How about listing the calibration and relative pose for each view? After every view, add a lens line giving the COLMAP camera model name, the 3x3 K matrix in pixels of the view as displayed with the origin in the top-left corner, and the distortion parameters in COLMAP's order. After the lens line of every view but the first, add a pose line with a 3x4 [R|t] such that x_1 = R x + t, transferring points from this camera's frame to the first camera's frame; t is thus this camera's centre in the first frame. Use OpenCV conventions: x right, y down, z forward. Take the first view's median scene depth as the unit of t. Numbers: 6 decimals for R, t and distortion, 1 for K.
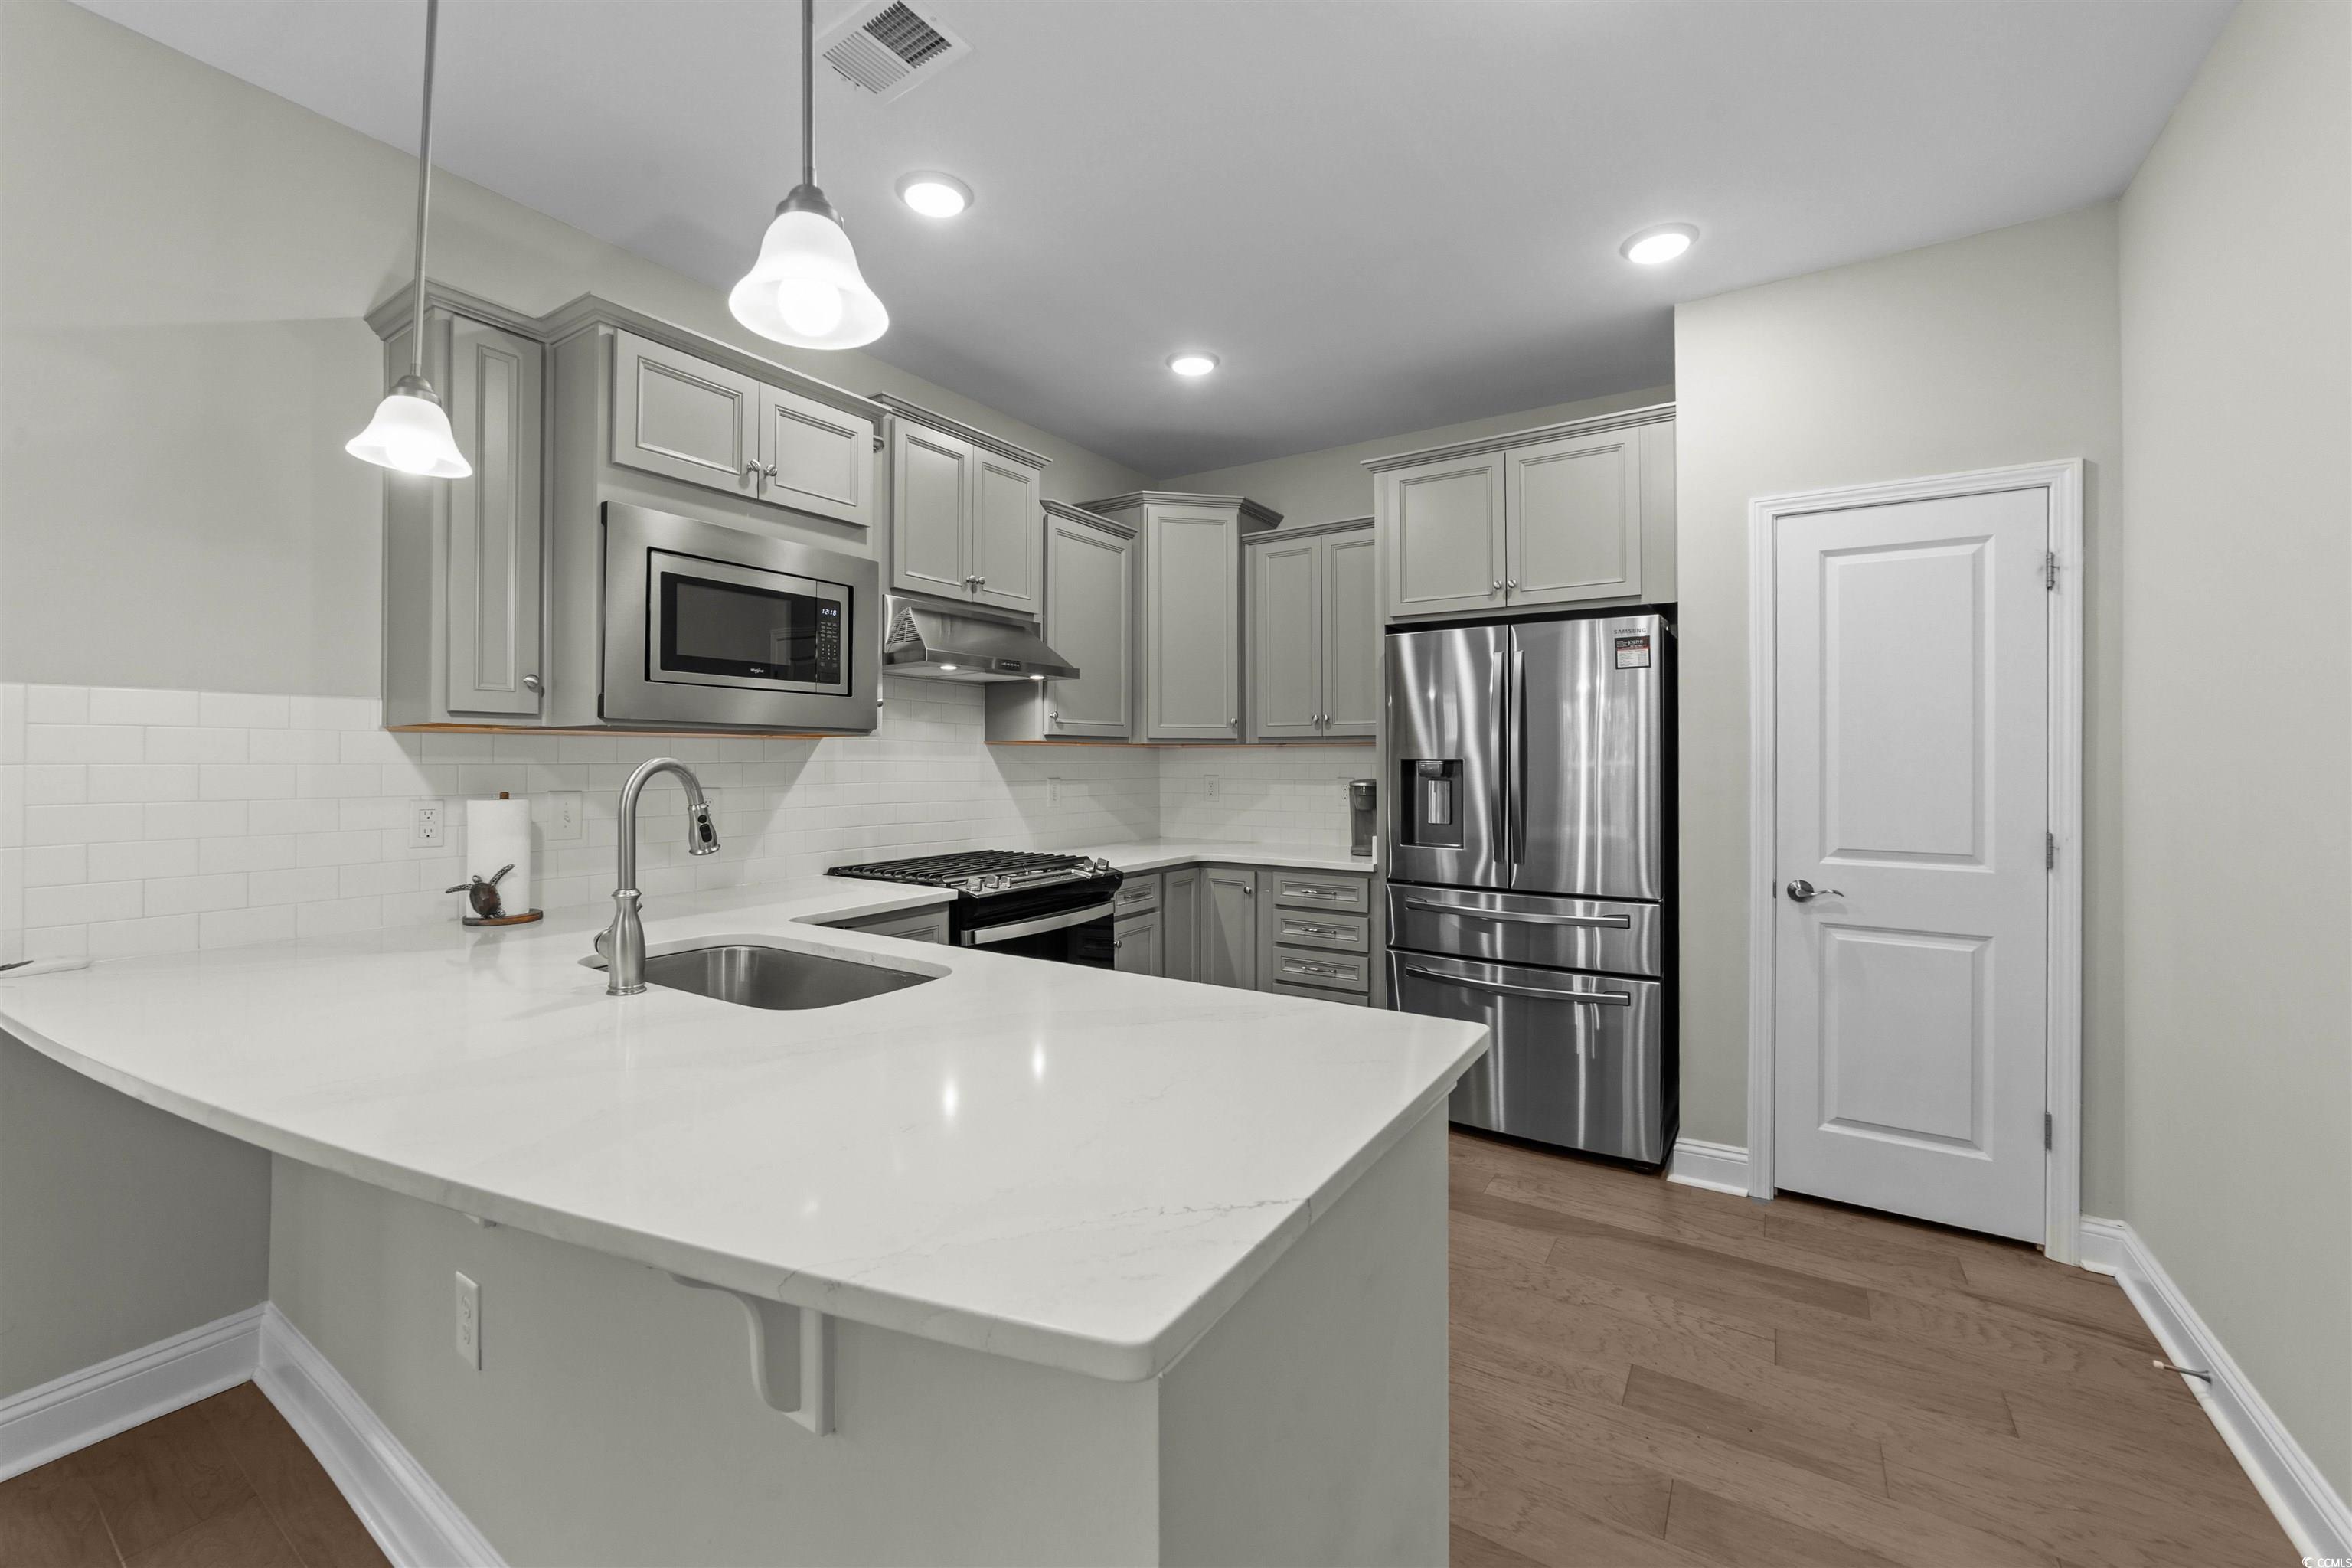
lens RADIAL K [[917.1, 0, 1174.8], [0, 917.1, 760.4], [0, 0, 1]] dist [0.000383, 0.000081]
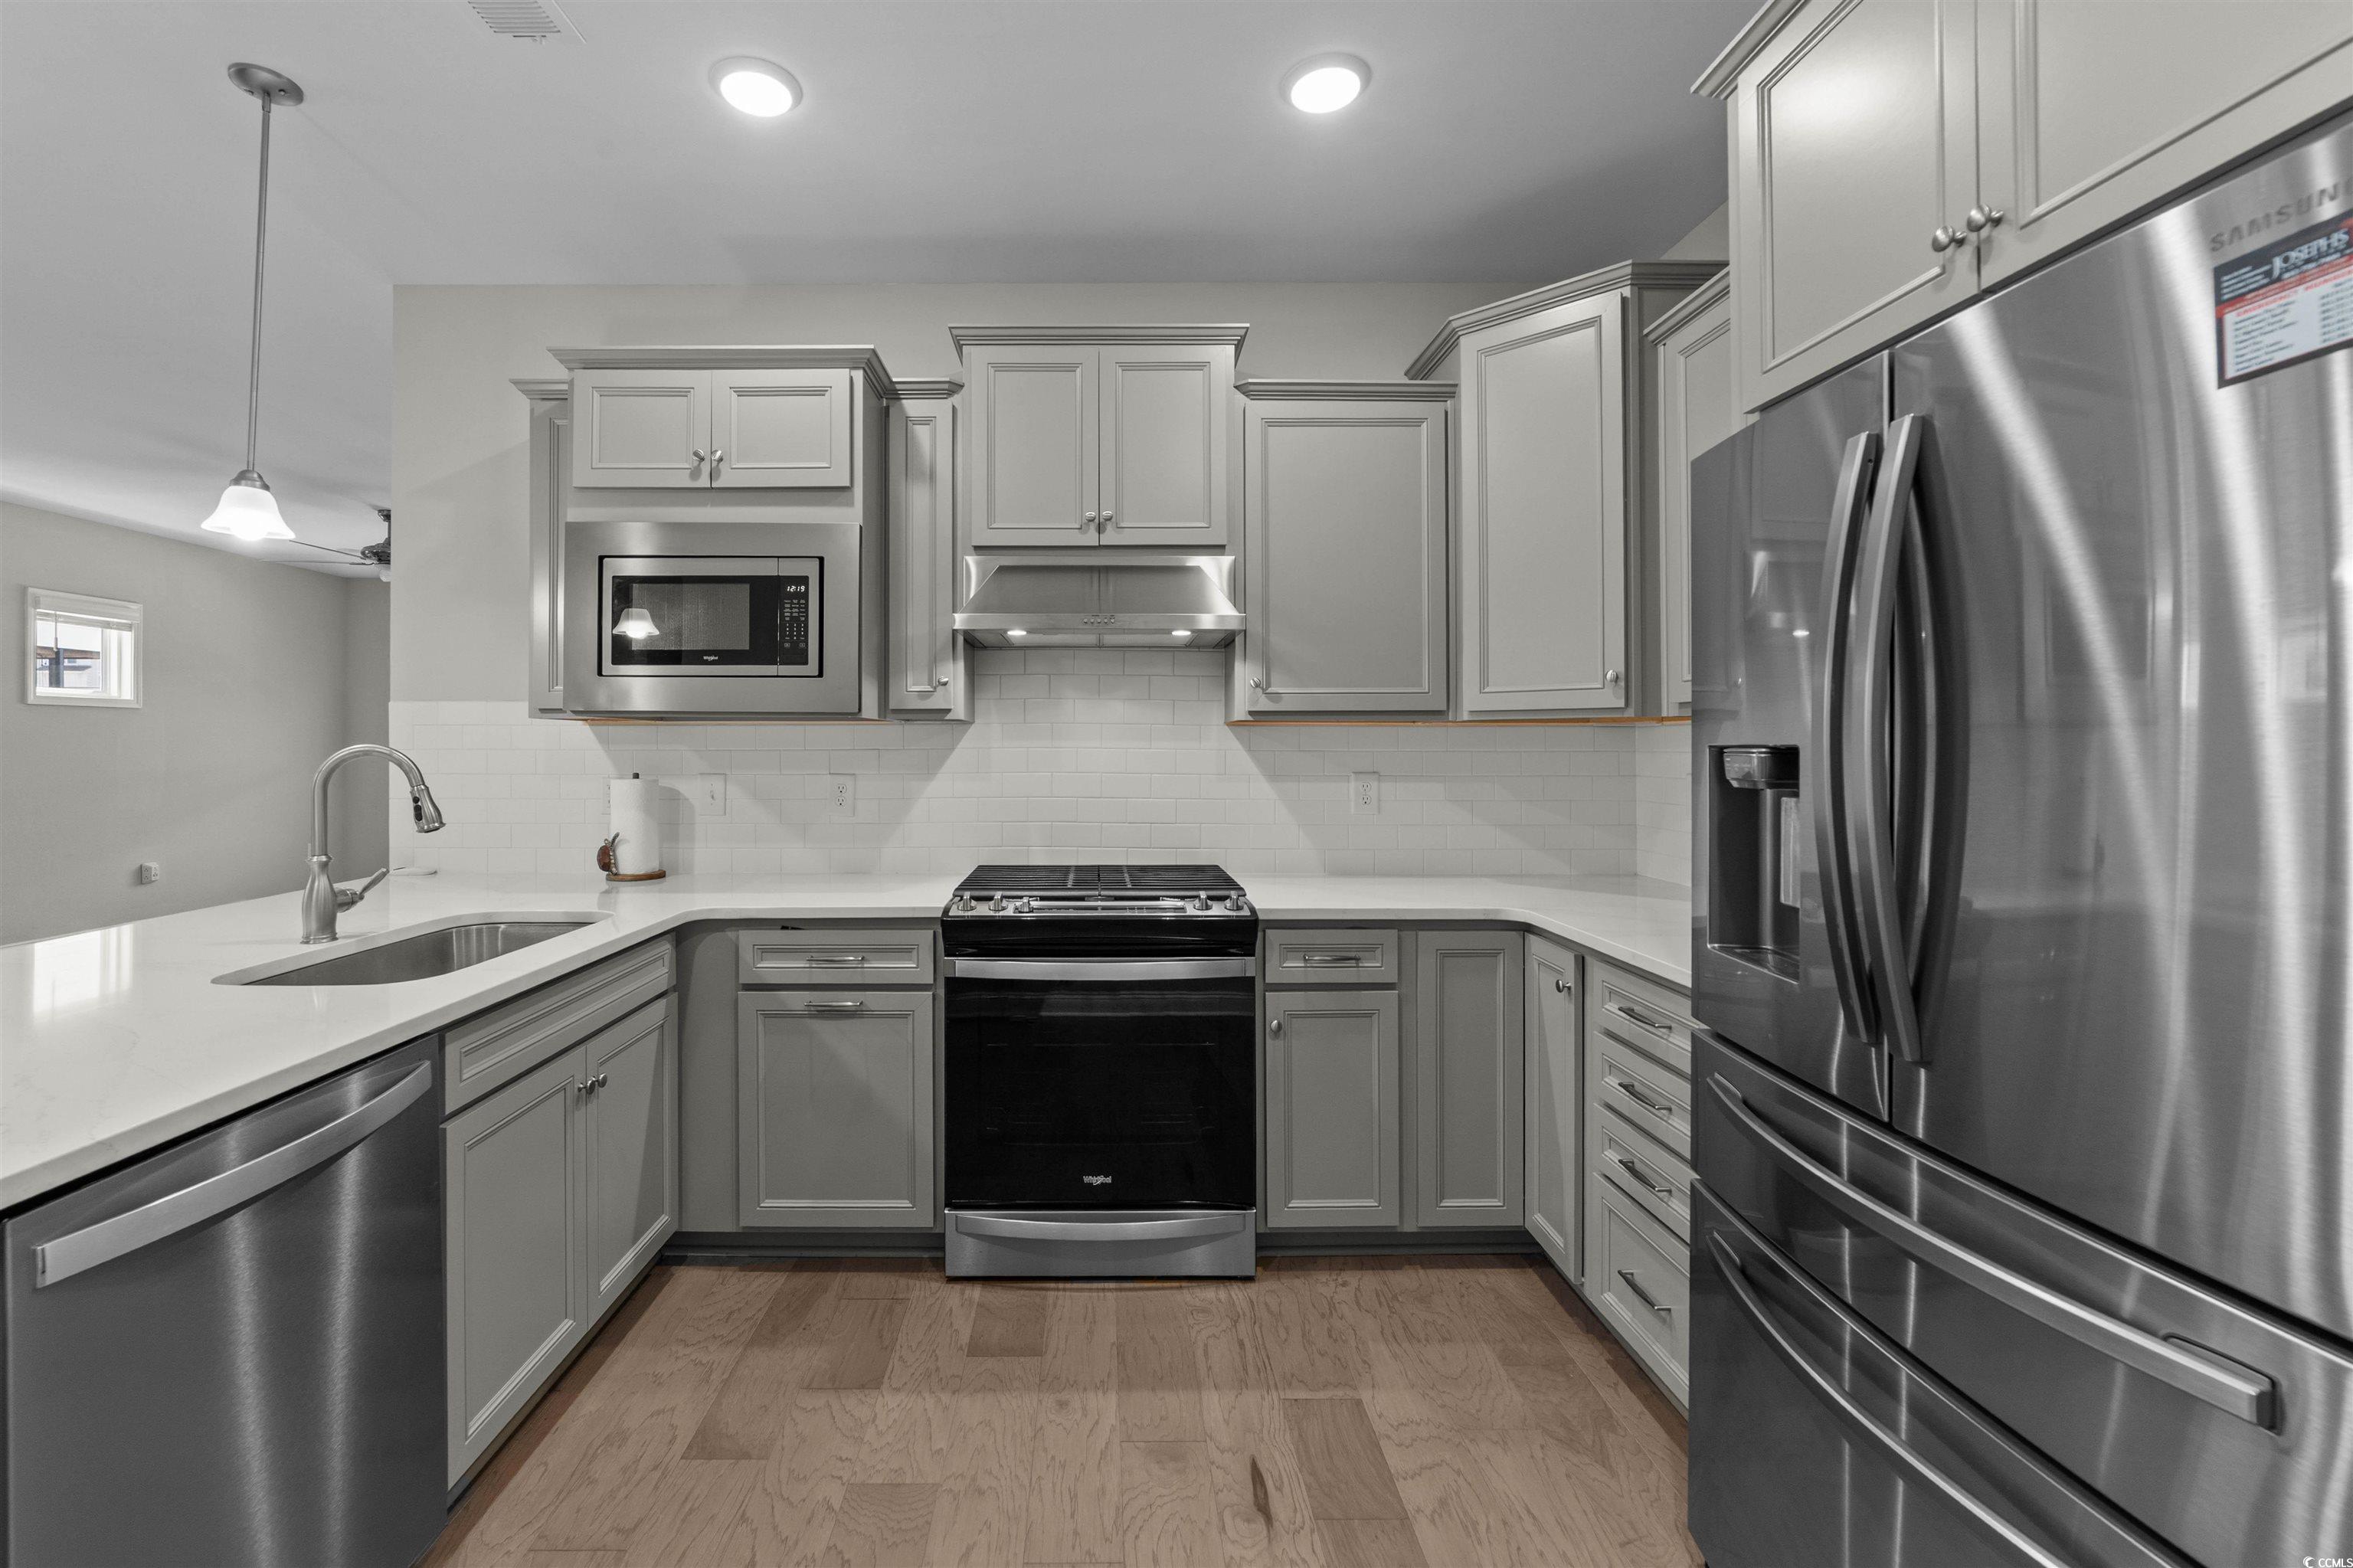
lens RADIAL K [[986.6, 0, 1122.9], [0, 986.6, 751.0], [0, 0, 1]] dist [-0.002923, -0.000129]
pose [[0.558192, 0.001548, -0.829710, 0.495379], [0.000154, 0.999998, 0.001969, 0.001914], [0.829712, -0.001226, 0.558191, 0.545764]]
